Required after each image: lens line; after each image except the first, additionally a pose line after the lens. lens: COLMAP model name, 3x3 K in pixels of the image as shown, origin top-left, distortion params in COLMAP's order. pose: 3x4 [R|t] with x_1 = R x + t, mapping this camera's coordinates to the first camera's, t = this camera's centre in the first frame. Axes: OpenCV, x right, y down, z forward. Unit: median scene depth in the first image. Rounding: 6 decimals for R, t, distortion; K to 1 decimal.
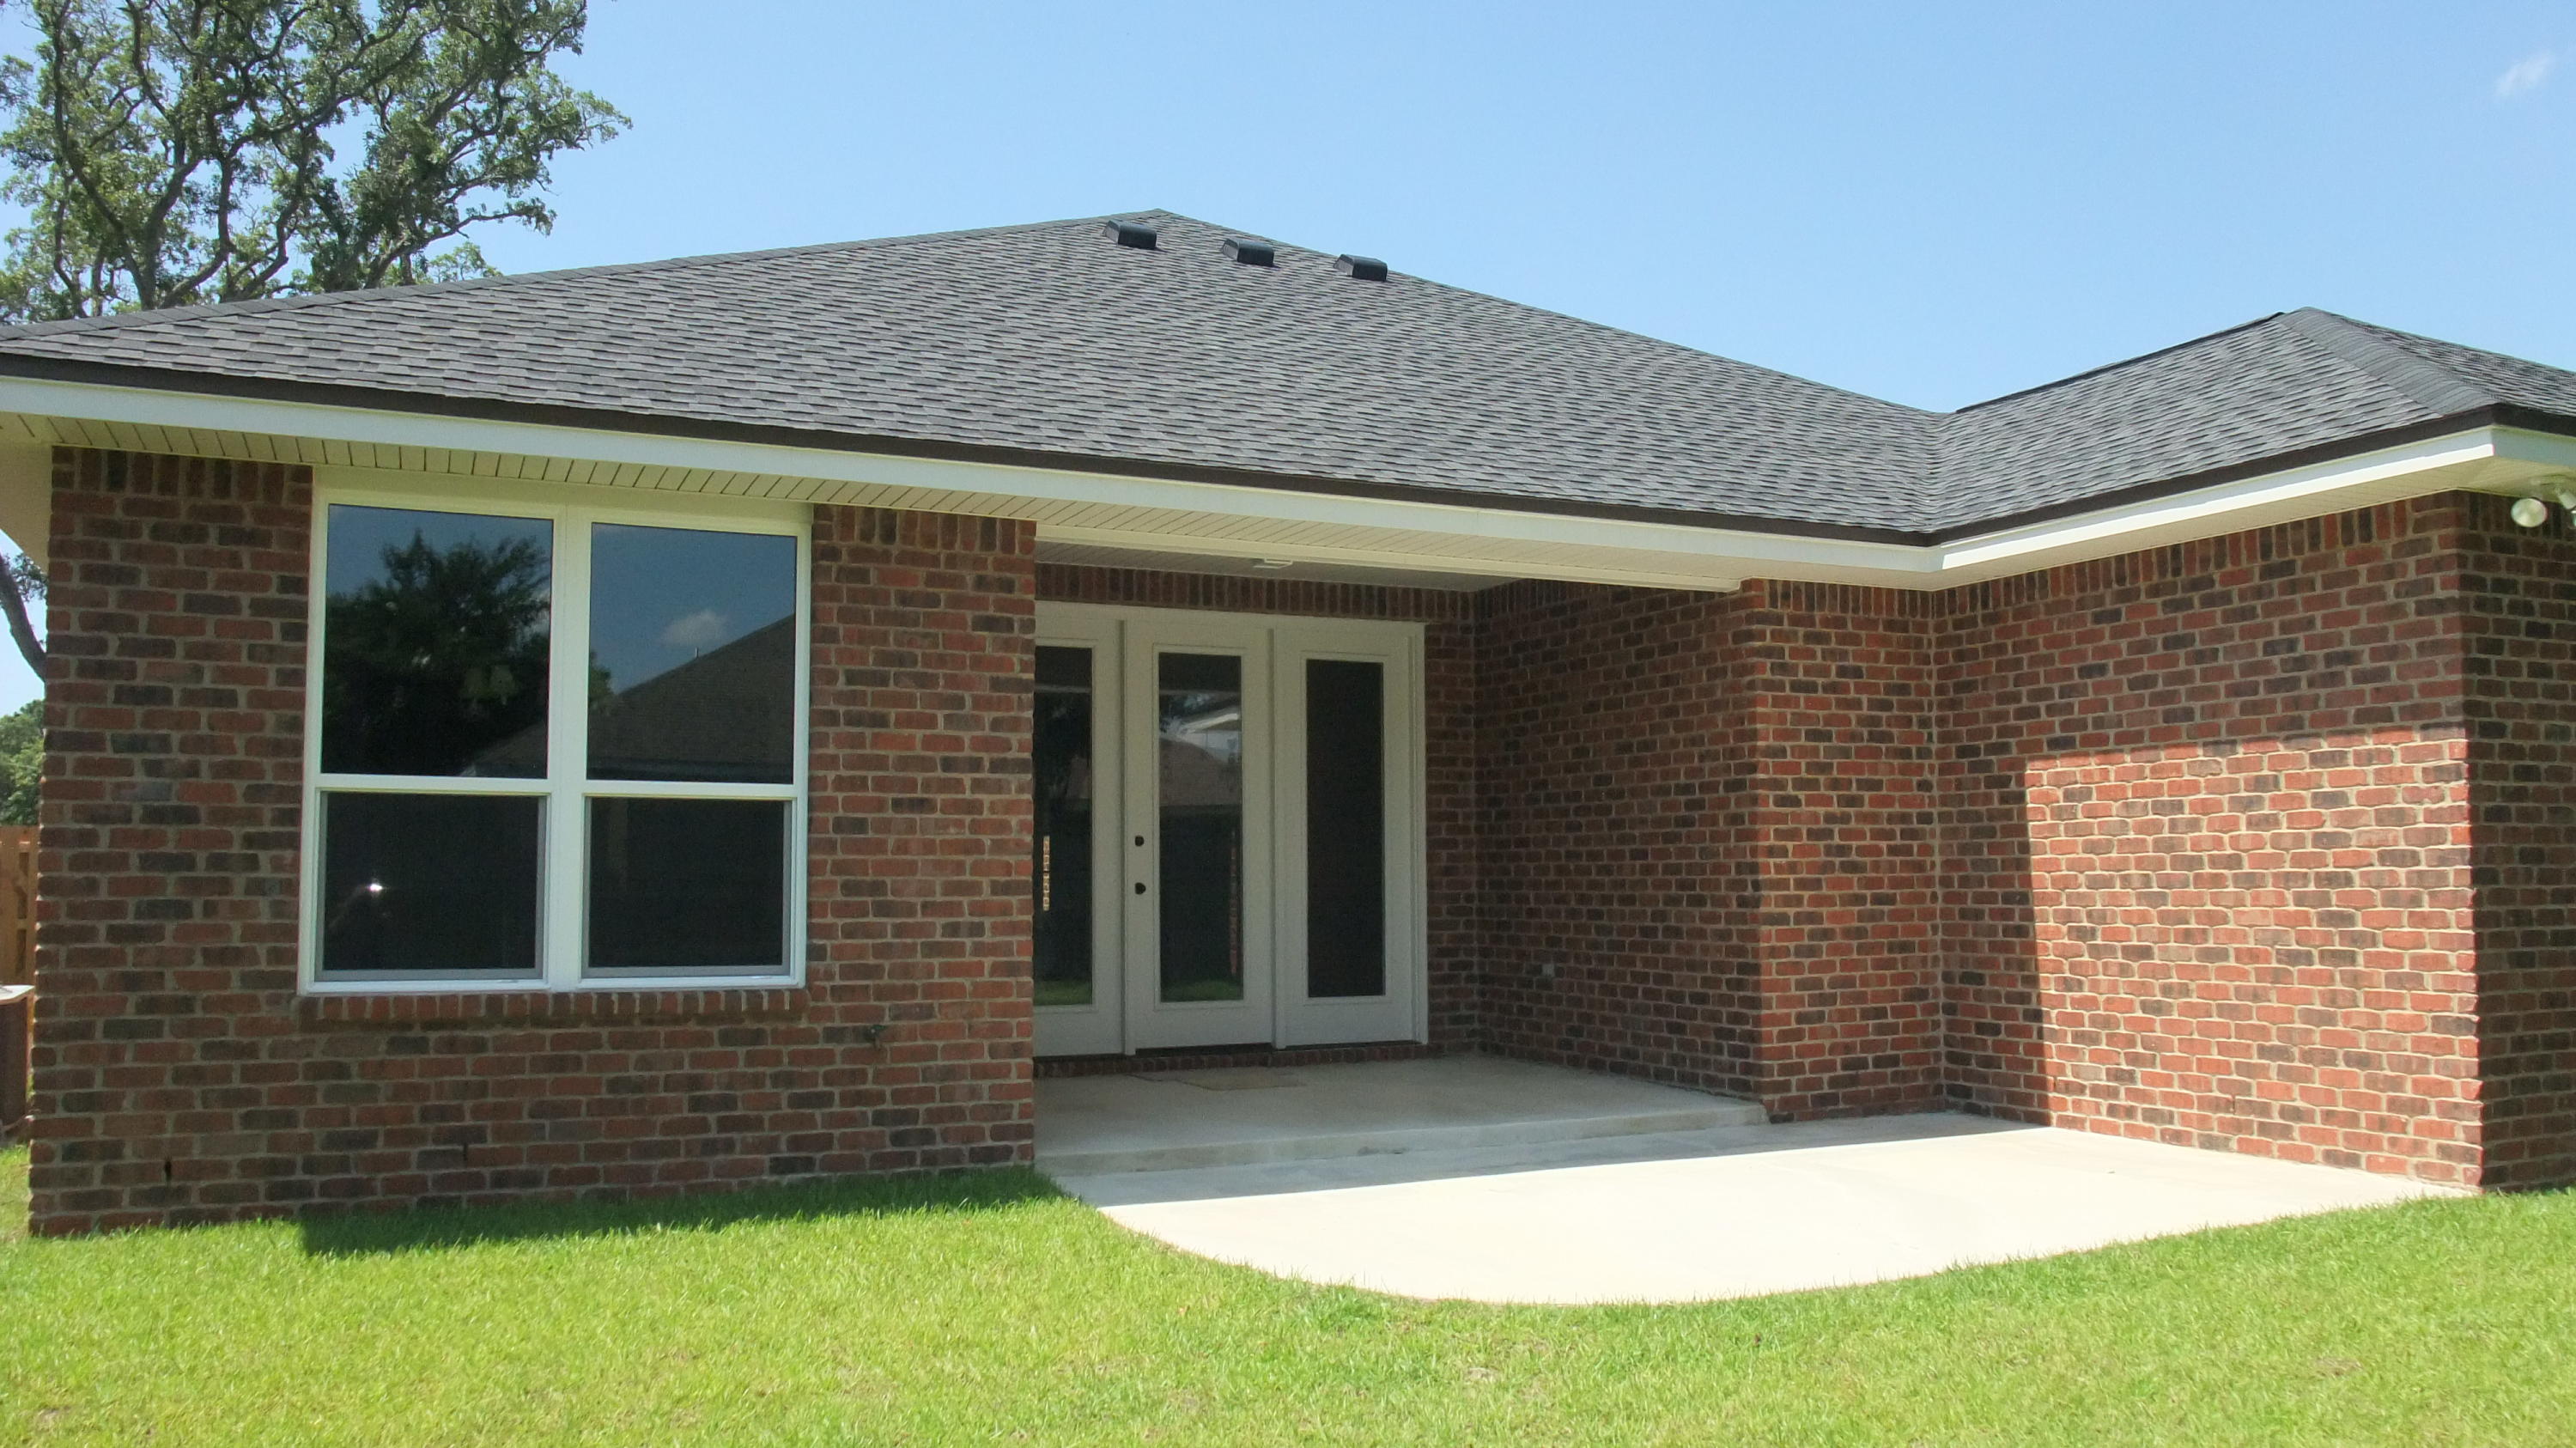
lens RADIAL K [[1942.1, 0, 1291.7], [0, 1942.1, 730.0], [0, 0, 1]] dist [-0.066688, 0.019563]
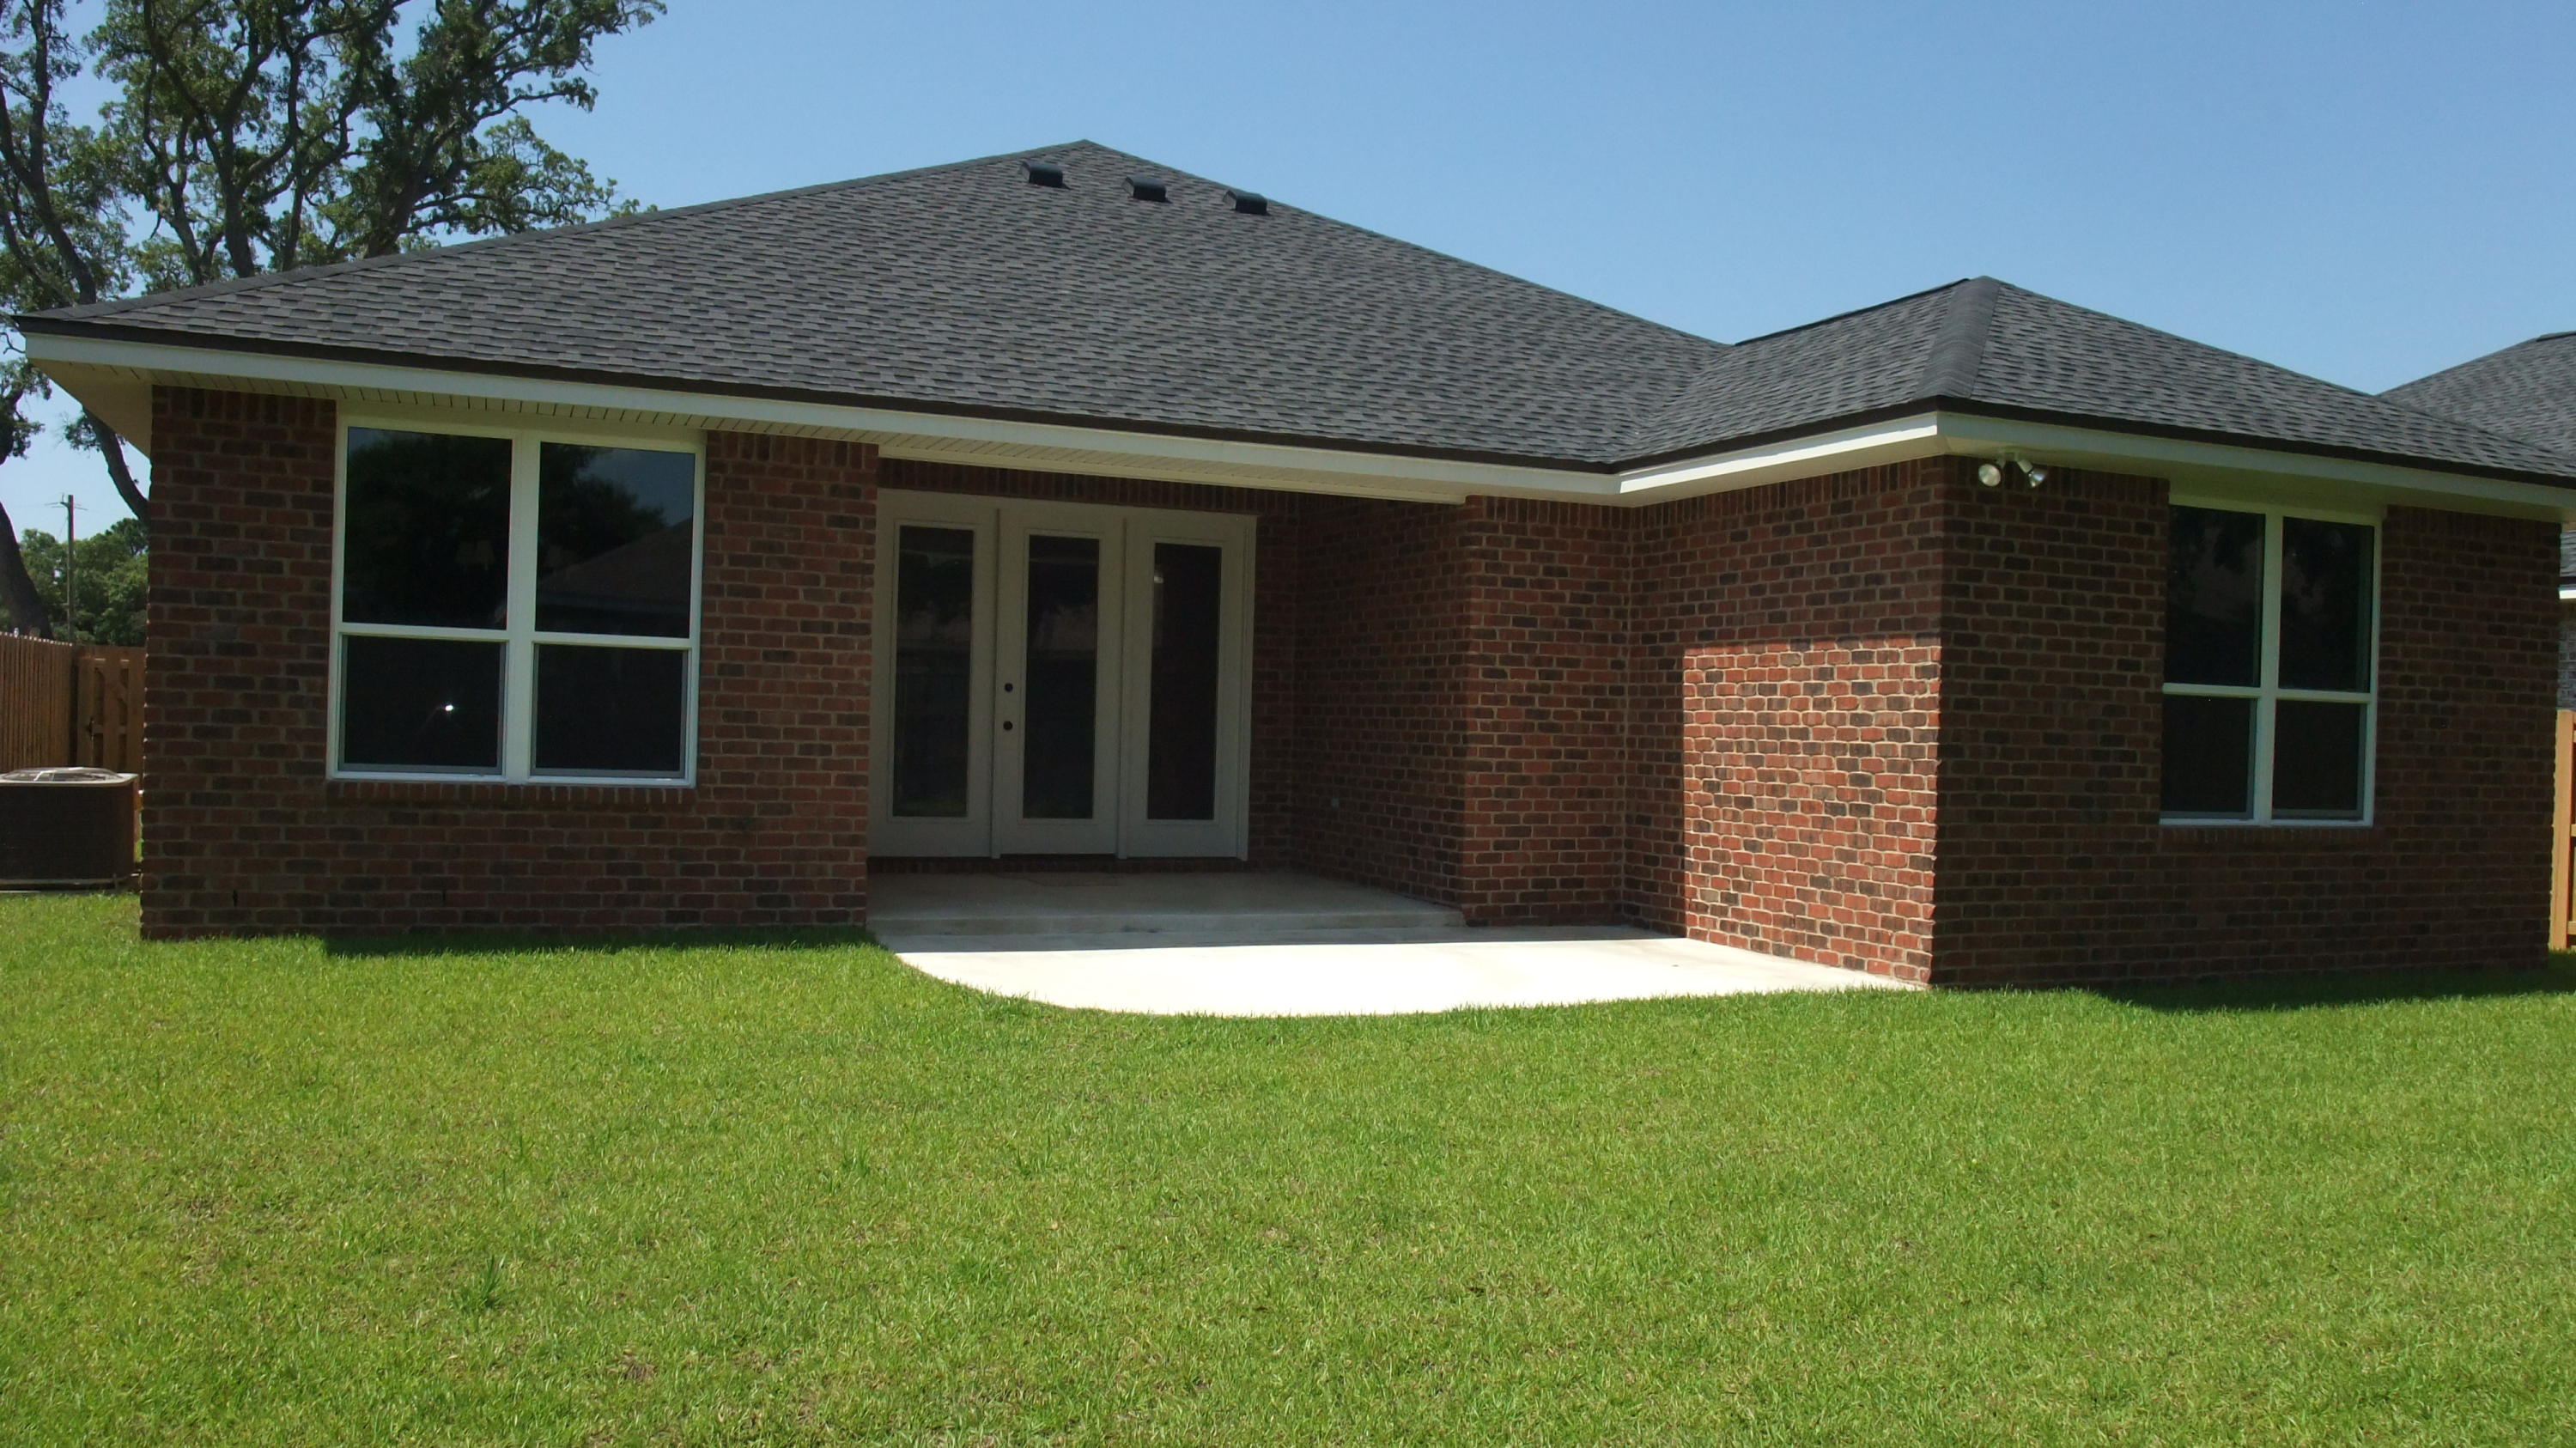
lens RADIAL K [[1942.1, 0, 1284.5], [0, 1942.1, 718.6], [0, 0, 1]] dist [-0.066688, 0.019563]
pose [[0.998747, 0.033818, -0.036892, 0.202843], [-0.031068, 0.996867, 0.072734, -0.026201], [0.039236, -0.071497, 0.996669, -0.322135]]
